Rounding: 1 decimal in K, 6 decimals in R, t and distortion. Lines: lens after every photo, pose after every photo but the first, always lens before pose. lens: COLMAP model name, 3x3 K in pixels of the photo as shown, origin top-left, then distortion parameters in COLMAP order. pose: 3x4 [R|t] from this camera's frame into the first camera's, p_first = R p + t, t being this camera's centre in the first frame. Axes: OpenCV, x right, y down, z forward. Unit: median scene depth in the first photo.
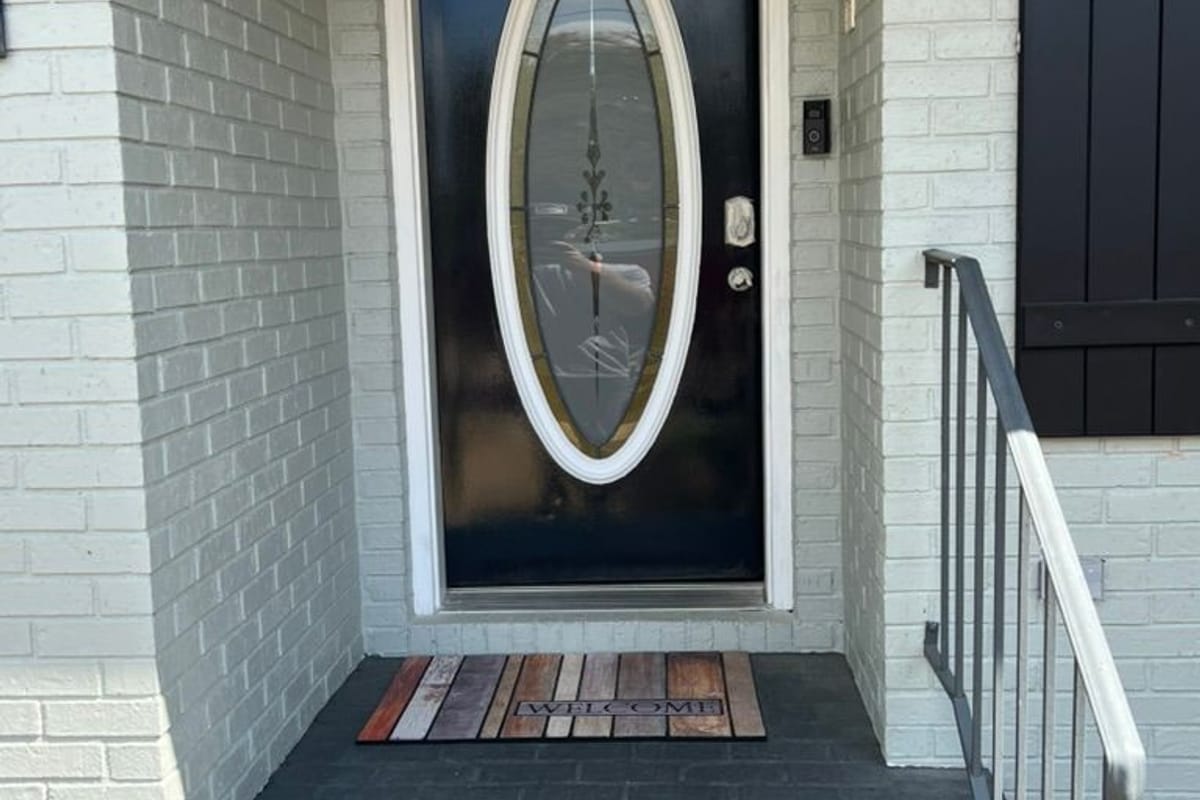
lens RADIAL K [[1308.7, 0, 600.0], [0, 1308.7, 400.0], [0, 0, 1]] dist [0.092203, -0.330030]
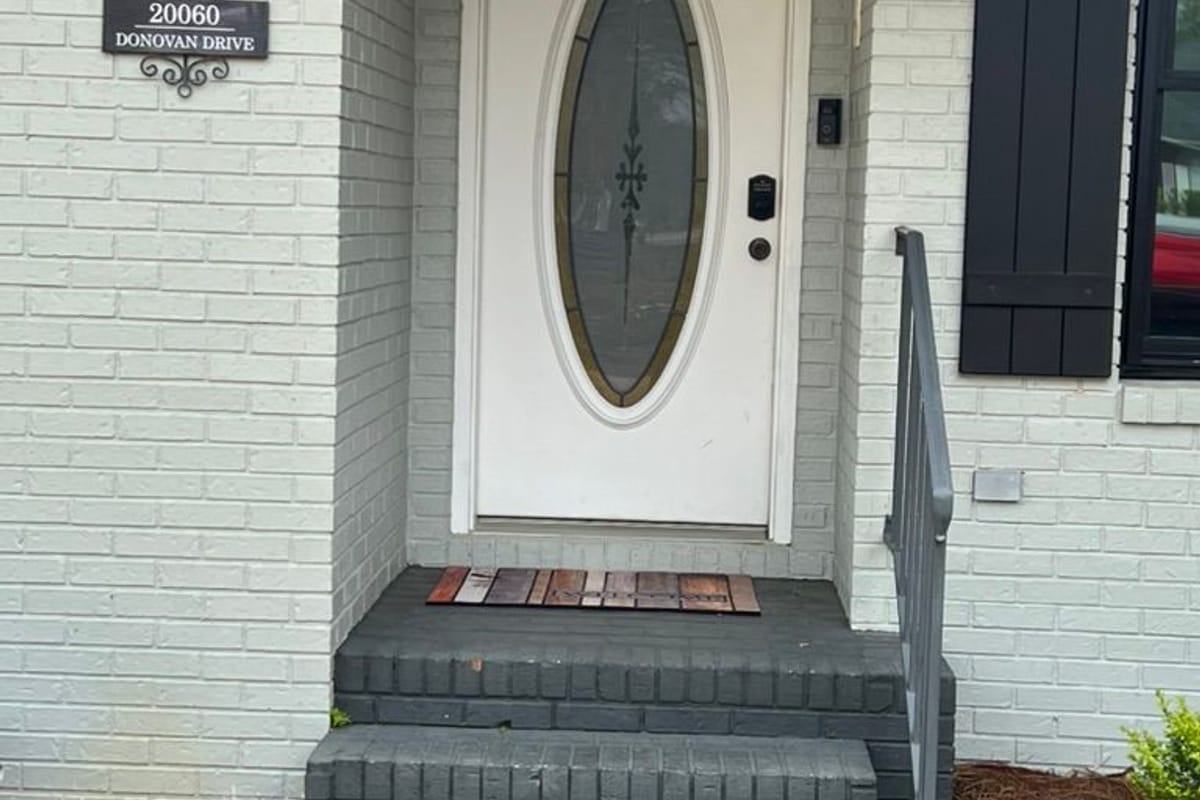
lens RADIAL K [[2194.1, 0, 600.0], [0, 2194.1, 400.0], [0, 0, 1]] dist [0.012377, 0.159636]
pose [[0.998169, 0.054222, 0.026806, -0.093747], [-0.053090, 0.997737, -0.041267, 0.158017], [-0.028983, 0.039768, 0.998788, -1.124824]]
